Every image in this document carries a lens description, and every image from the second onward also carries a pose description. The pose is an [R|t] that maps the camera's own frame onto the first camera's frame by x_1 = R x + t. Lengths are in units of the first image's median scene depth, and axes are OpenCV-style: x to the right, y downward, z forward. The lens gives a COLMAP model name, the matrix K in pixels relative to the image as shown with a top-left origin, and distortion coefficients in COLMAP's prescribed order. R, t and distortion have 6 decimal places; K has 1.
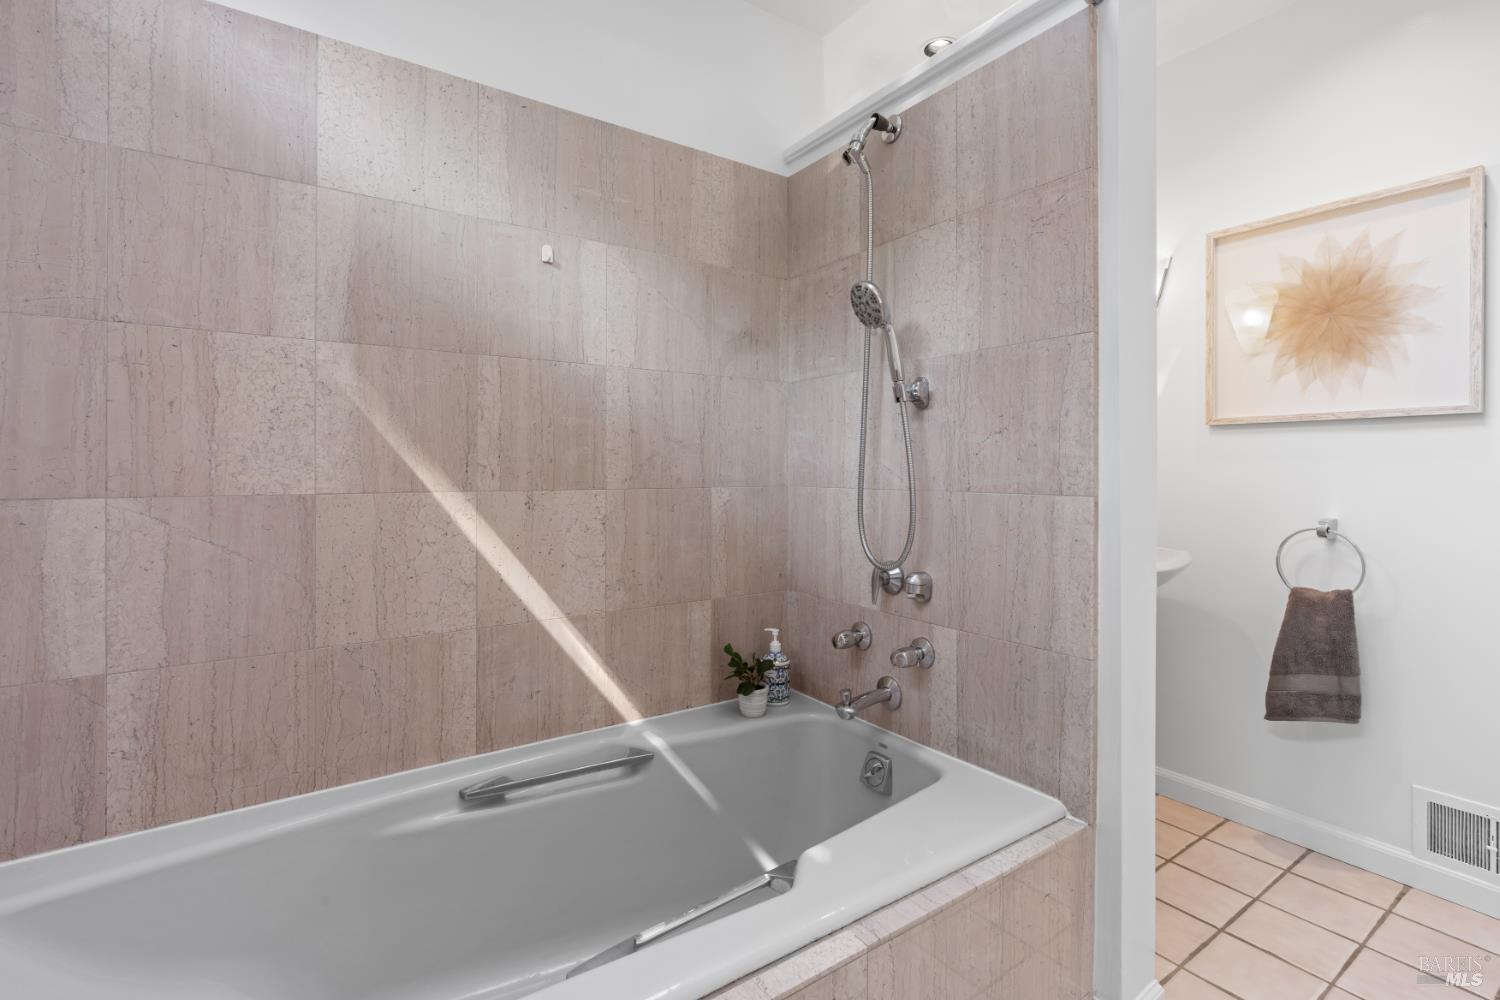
lens RADIAL K [[696.5, 0, 748.8], [0, 696.5, 486.3], [0, 0, 1]] dist [-0.005212, 0.001397]
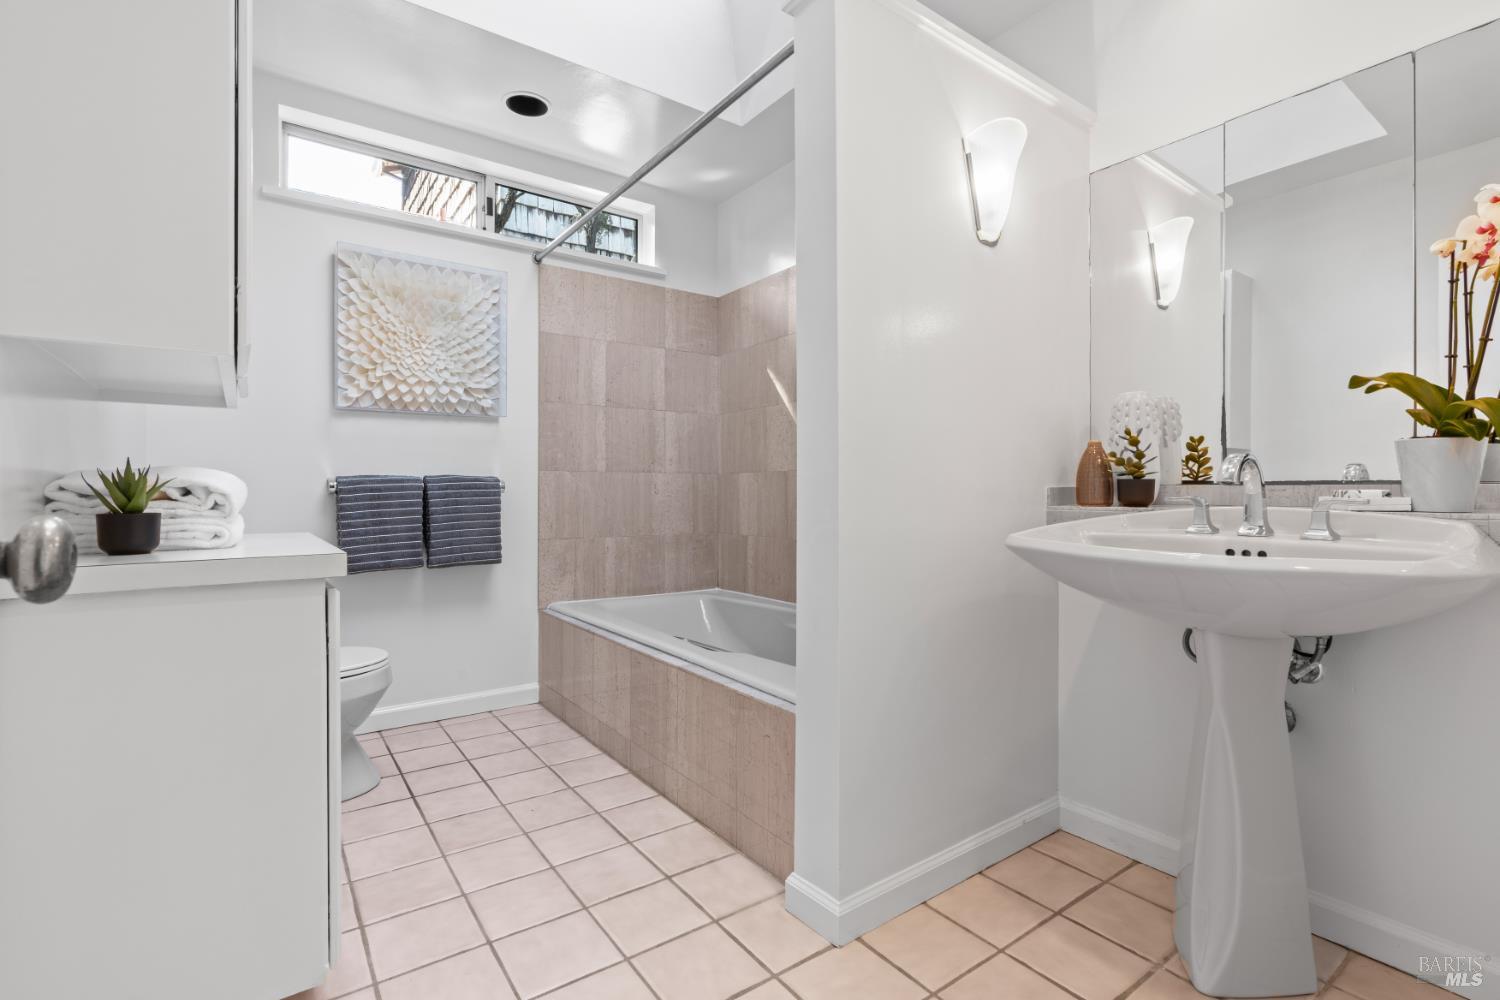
lens RADIAL K [[696.5, 0, 749.1], [0, 696.5, 495.5], [0, 0, 1]] dist [-0.005212, 0.001397]
pose [[0.023632, 0.012572, -0.999642, 1.877384], [-0.011255, 0.999861, 0.012309, 0.074265], [0.999657, 0.010960, 0.023770, 0.927675]]
